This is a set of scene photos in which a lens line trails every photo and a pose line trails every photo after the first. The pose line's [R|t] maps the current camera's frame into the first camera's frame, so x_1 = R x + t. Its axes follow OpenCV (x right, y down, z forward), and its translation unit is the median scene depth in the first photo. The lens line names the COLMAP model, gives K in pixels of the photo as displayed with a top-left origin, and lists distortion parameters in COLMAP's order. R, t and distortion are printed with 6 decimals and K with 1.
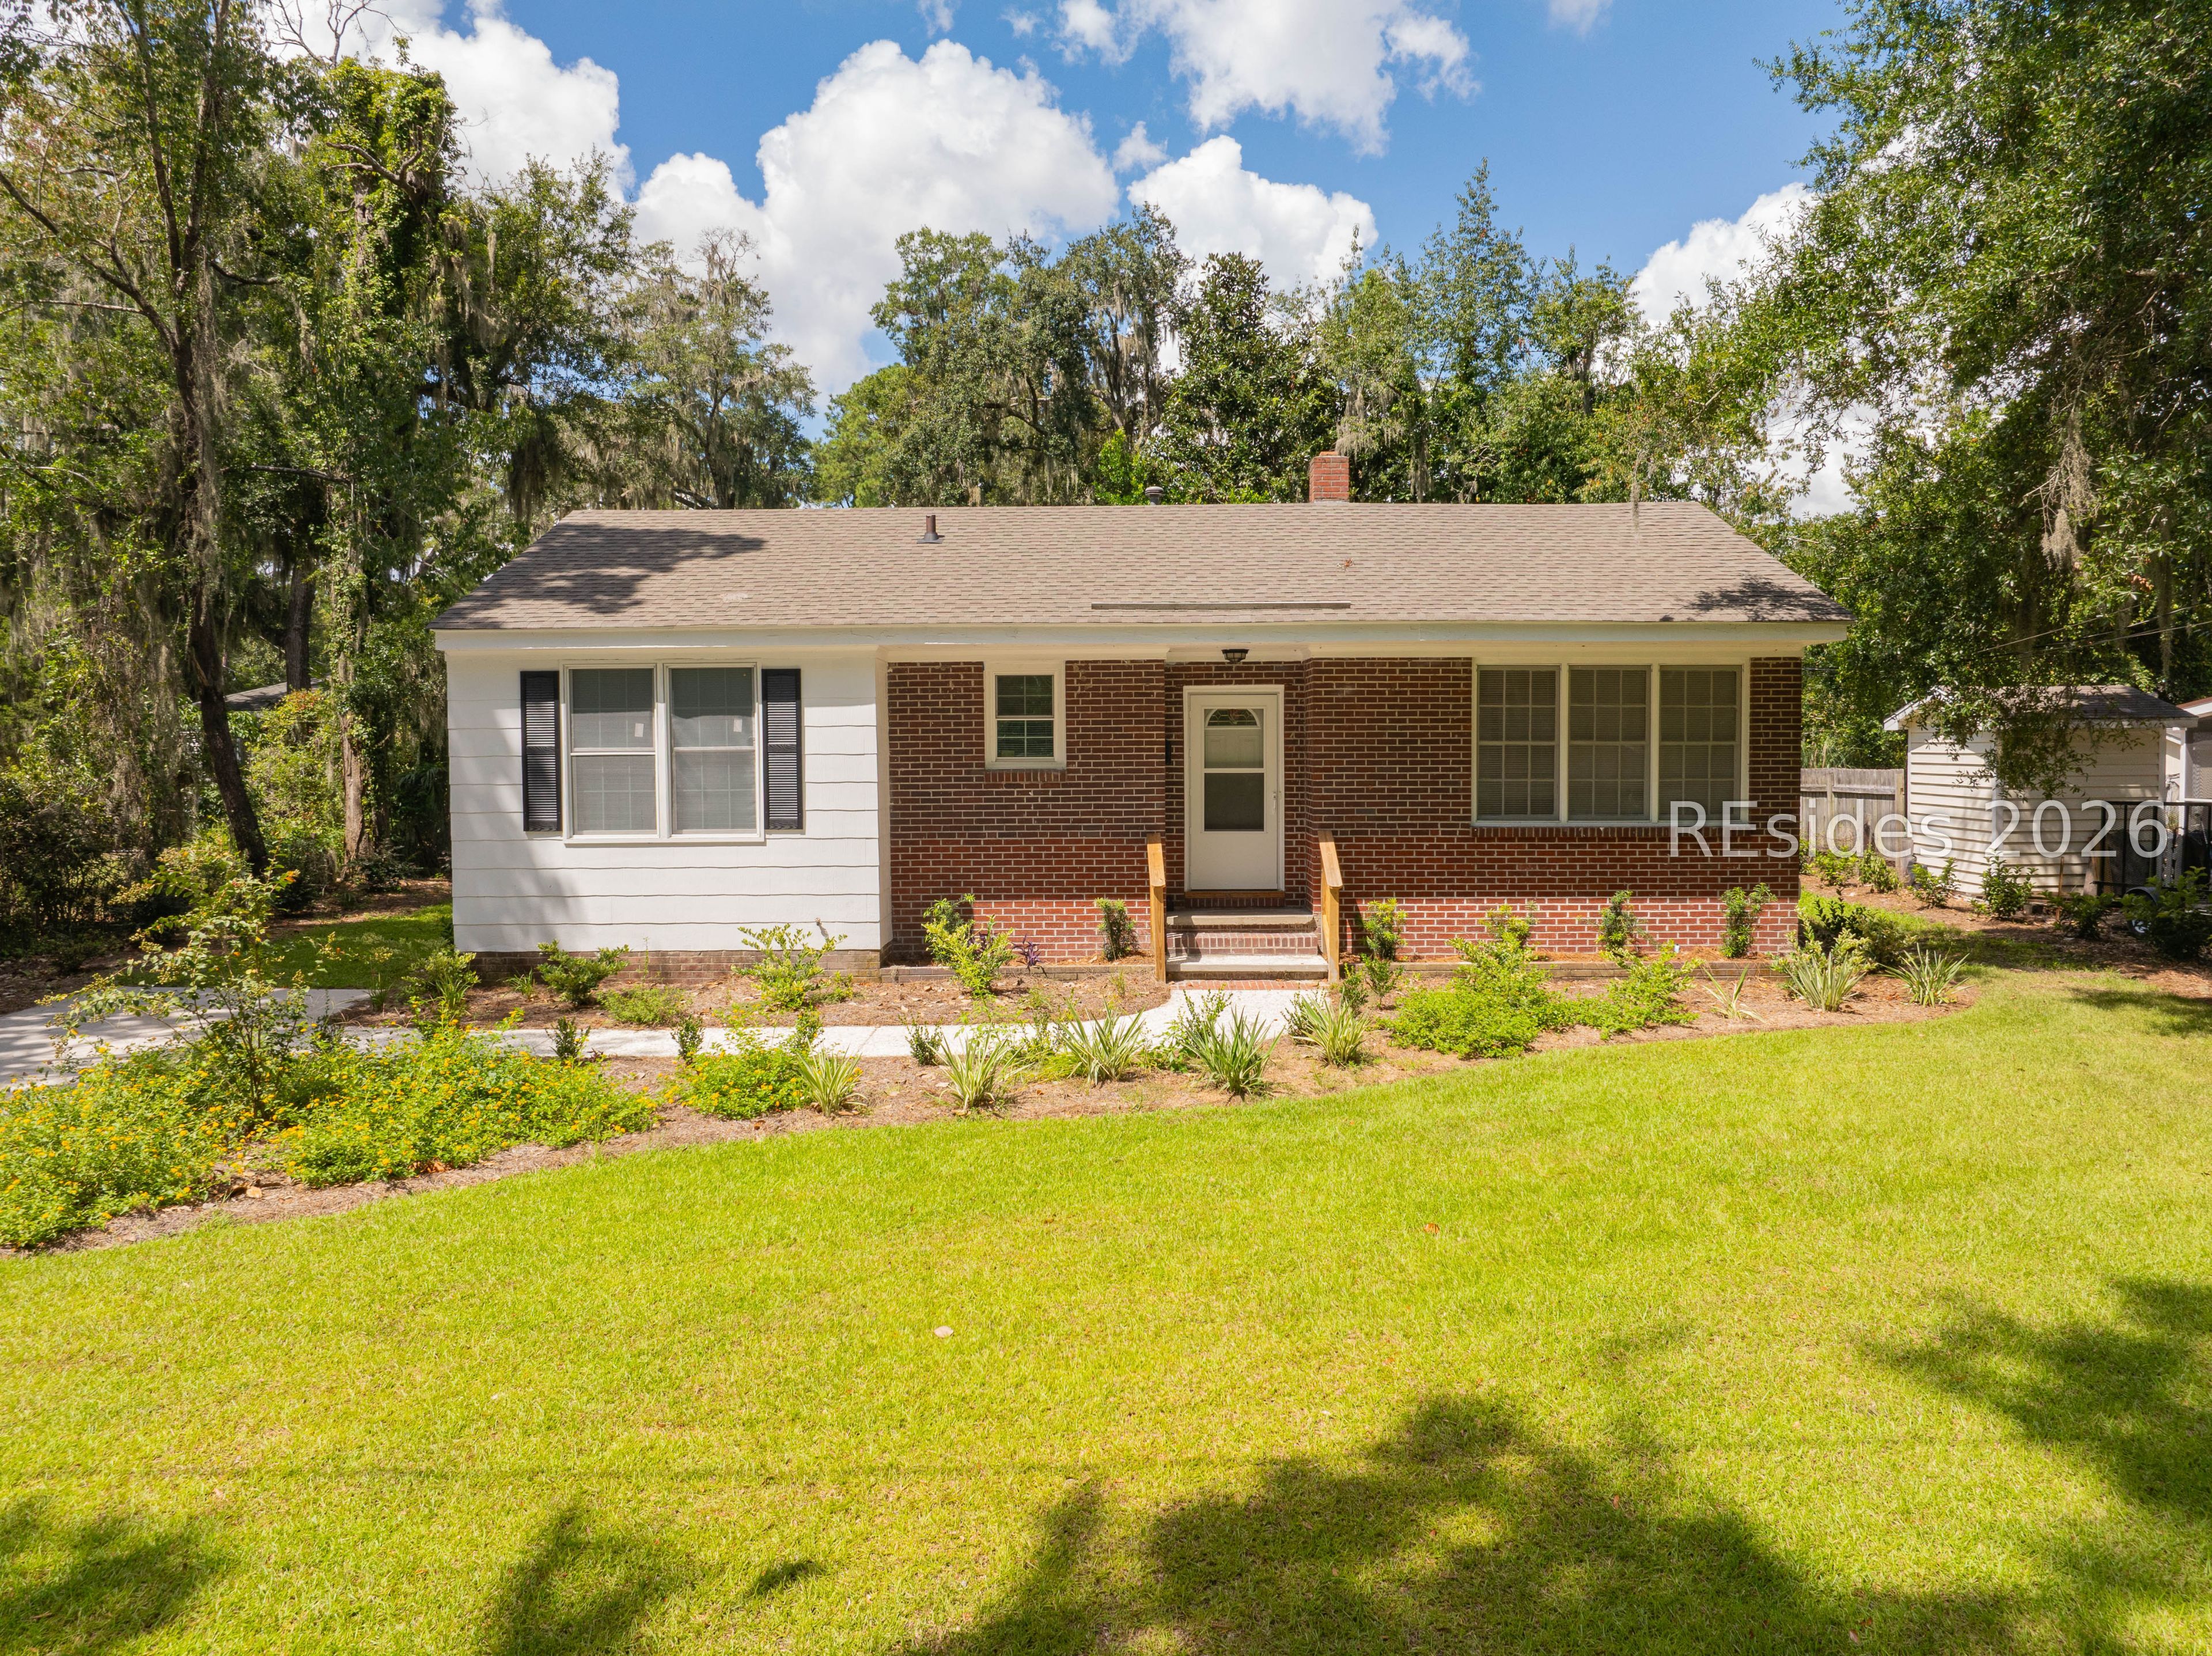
lens RADIAL K [[1561.7, 0, 1121.8], [0, 1561.7, 826.0], [0, 0, 1]] dist [-0.055062, 0.022119]
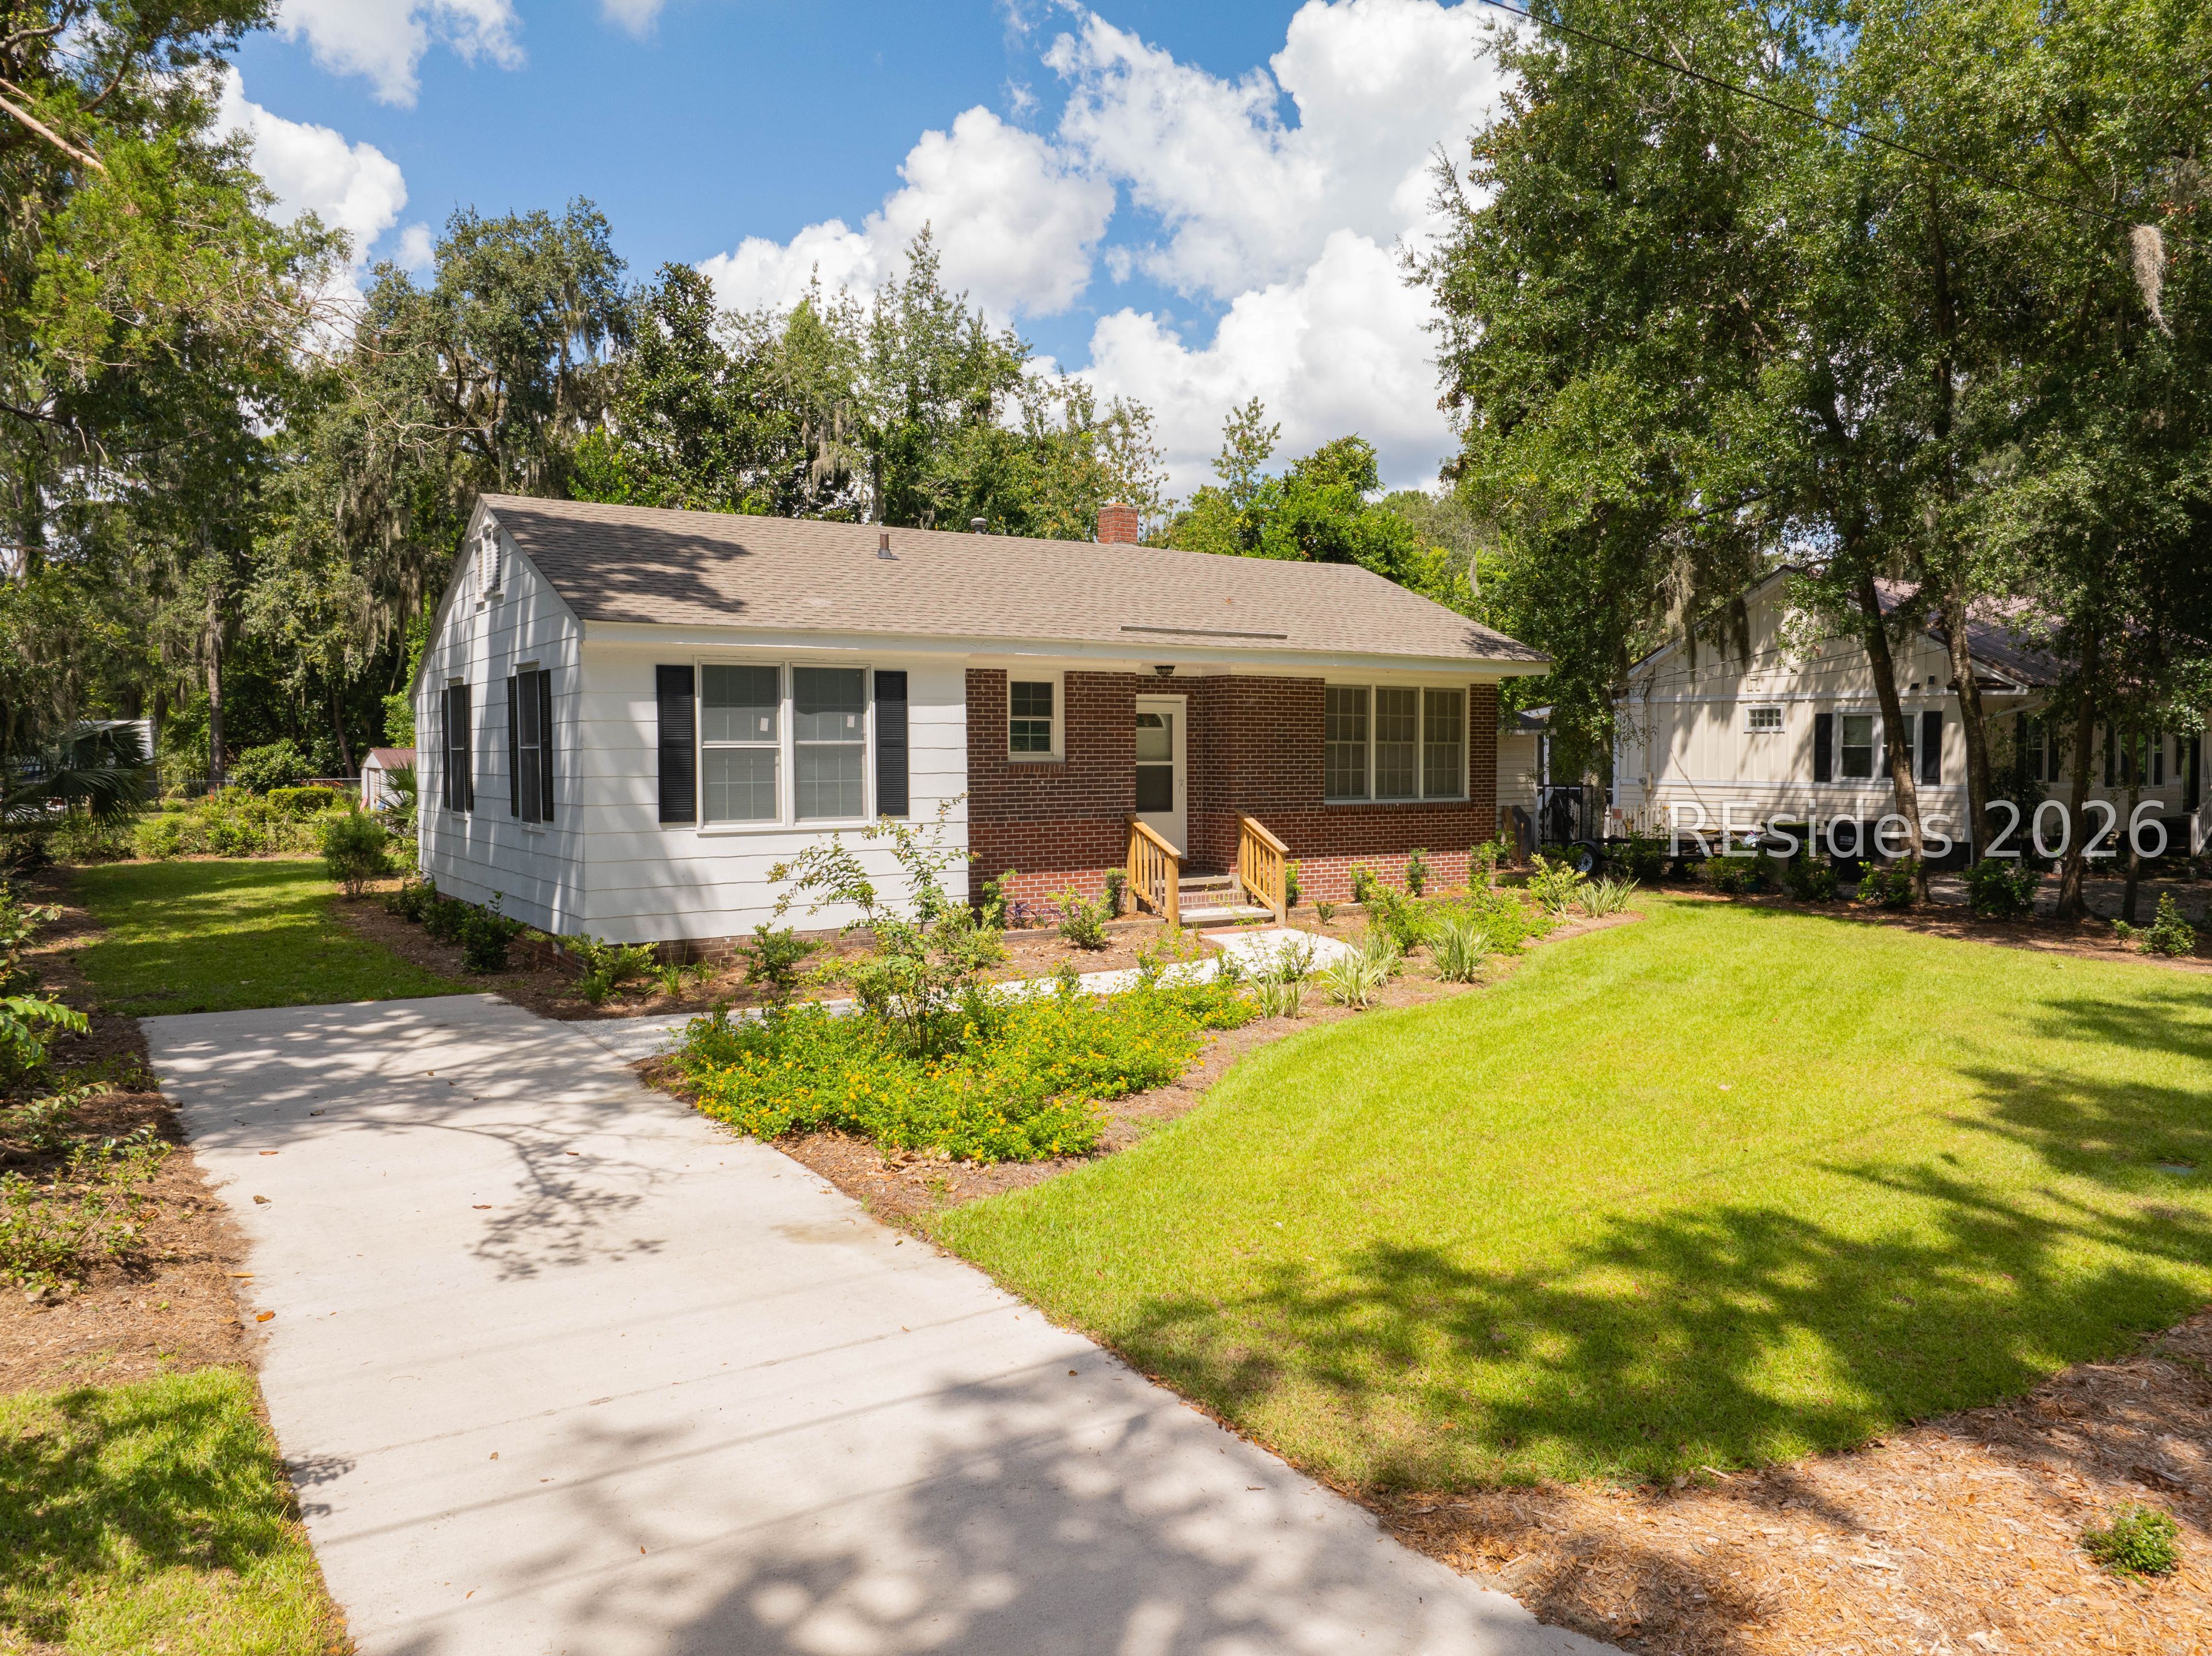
lens RADIAL K [[1561.7, 0, 1108.0], [0, 1561.7, 818.0], [0, 0, 1]] dist [-0.055062, 0.022119]
pose [[0.834612, -0.020104, 0.550471, -0.663999], [0.023156, 0.999731, 0.001402, 0.005523], [-0.550351, 0.011577, 0.834853, -0.013282]]
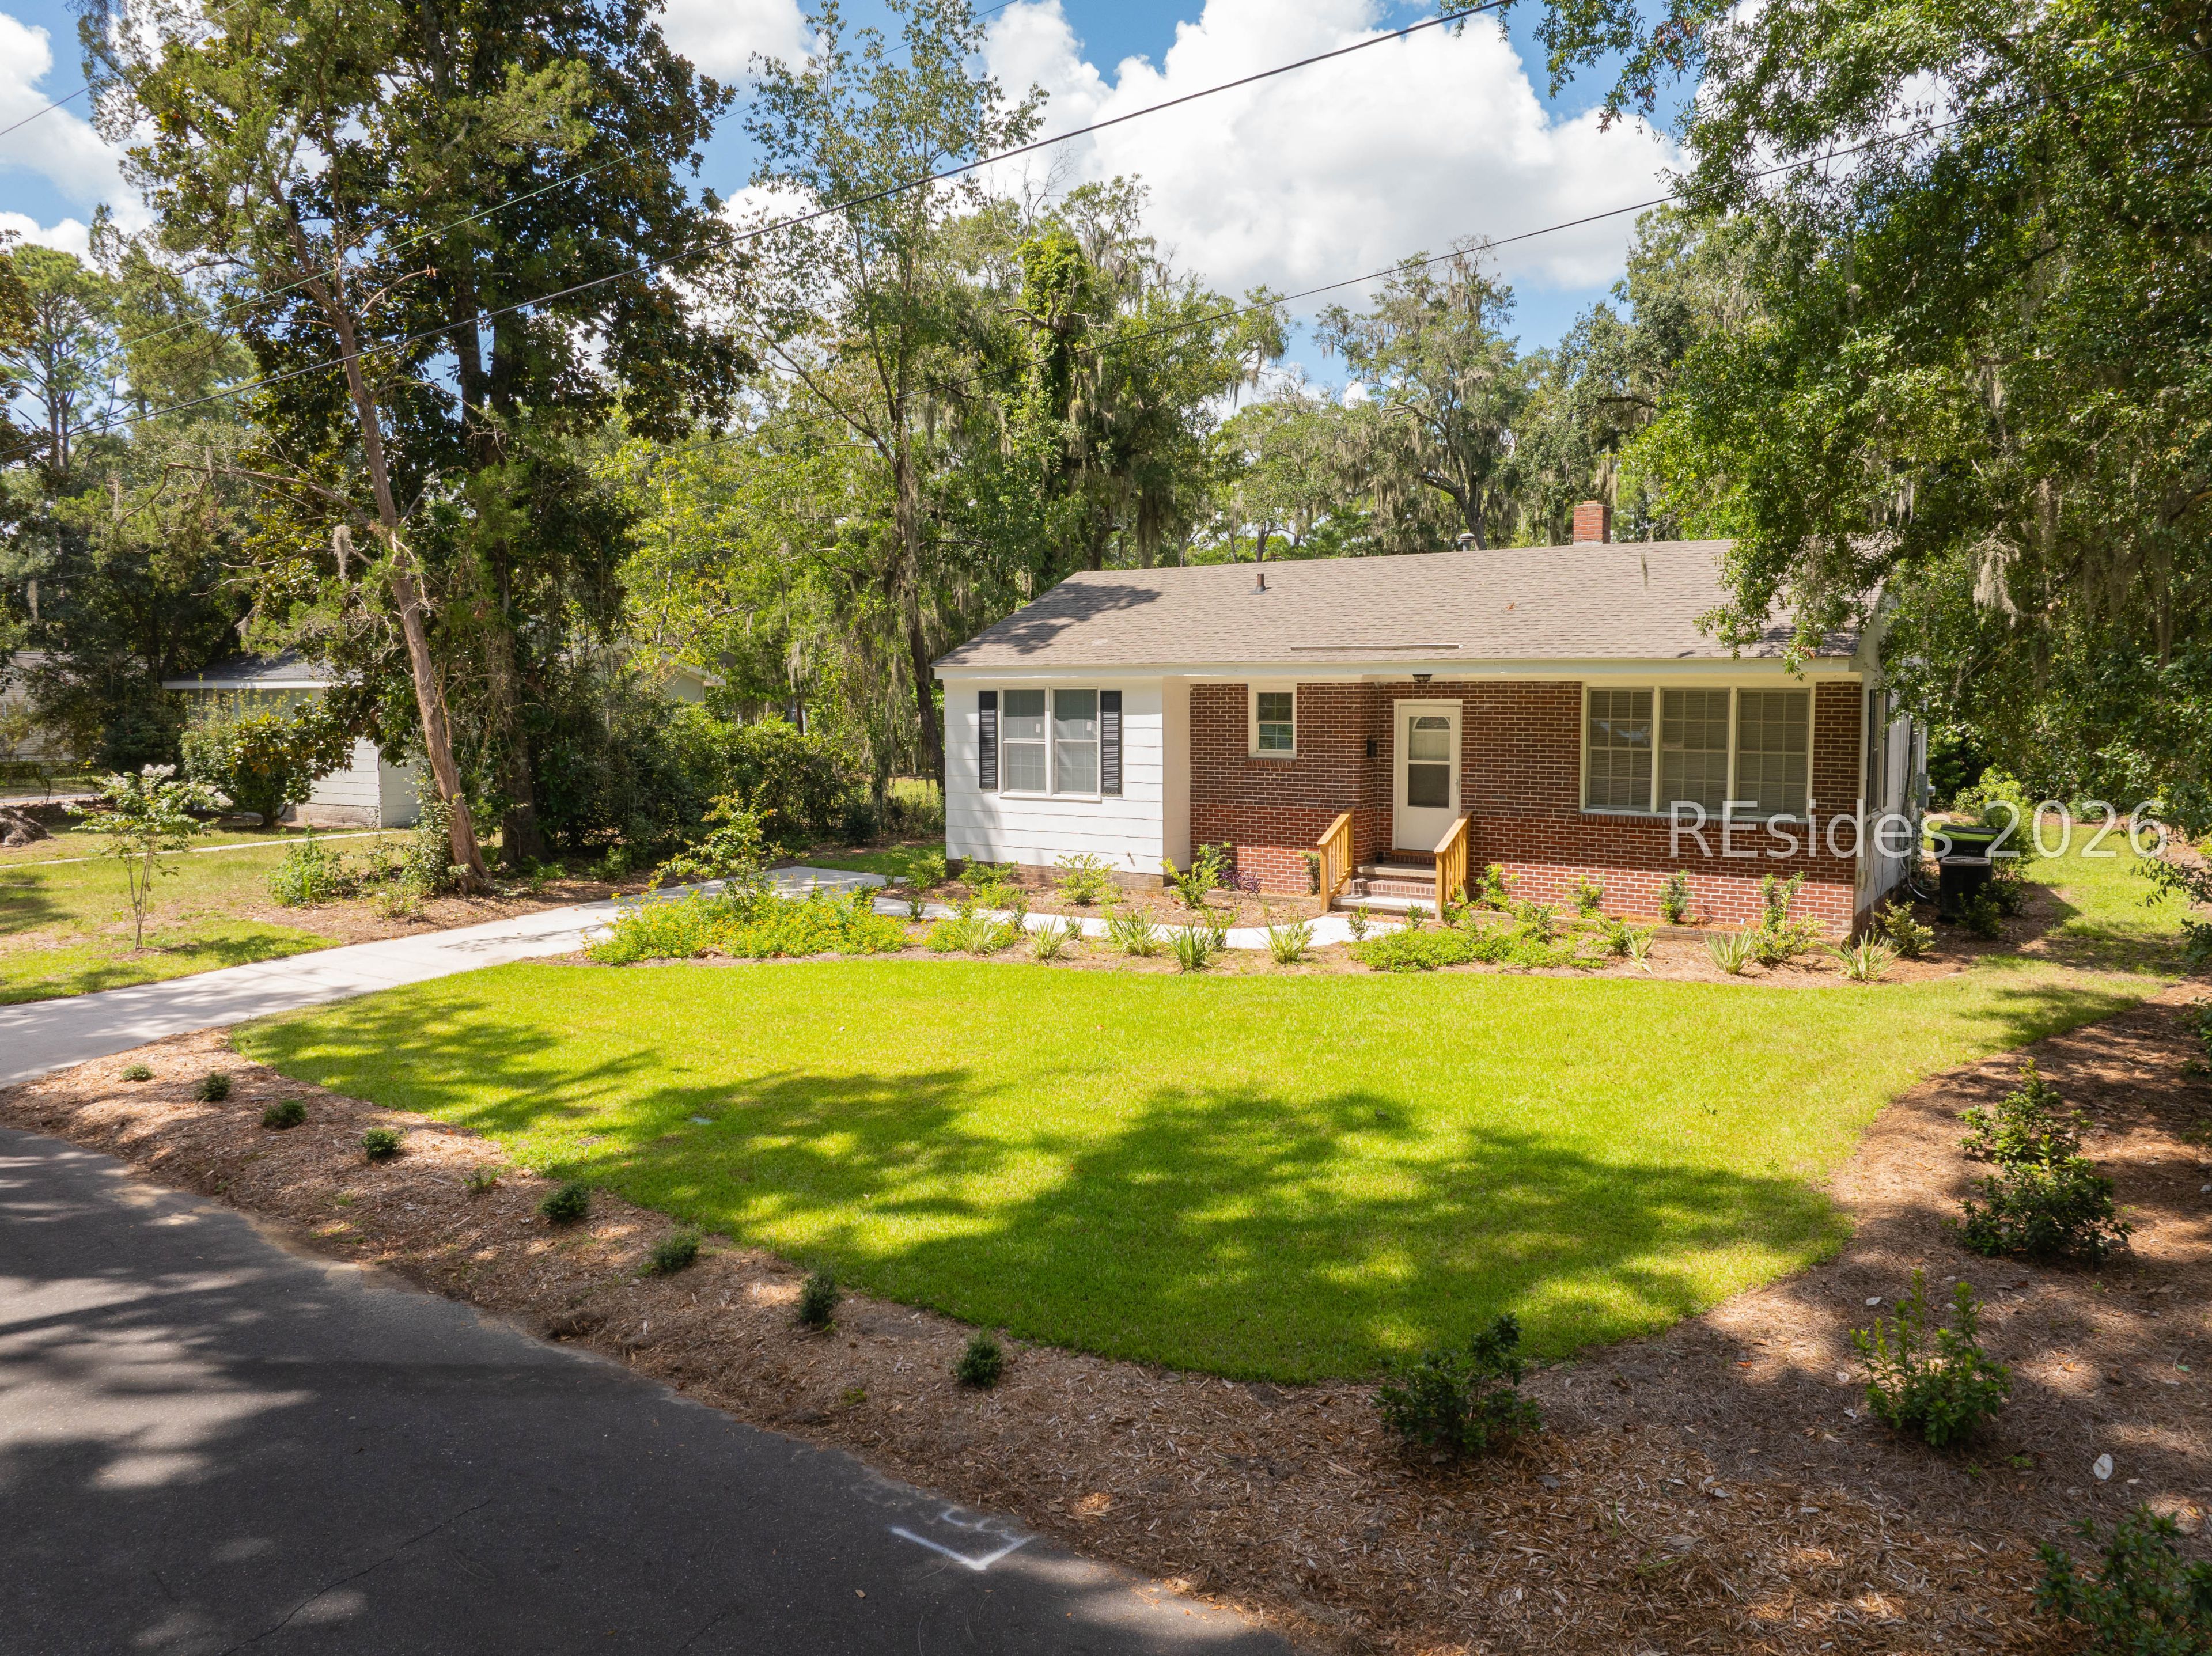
lens RADIAL K [[1561.7, 0, 1109.4], [0, 1561.7, 822.5], [0, 0, 1]] dist [-0.055062, 0.022119]
pose [[0.830414, 0.051299, -0.554780, 0.614778], [-0.029676, 0.998411, 0.047900, -0.041561], [0.556356, -0.023313, 0.830617, -0.283569]]
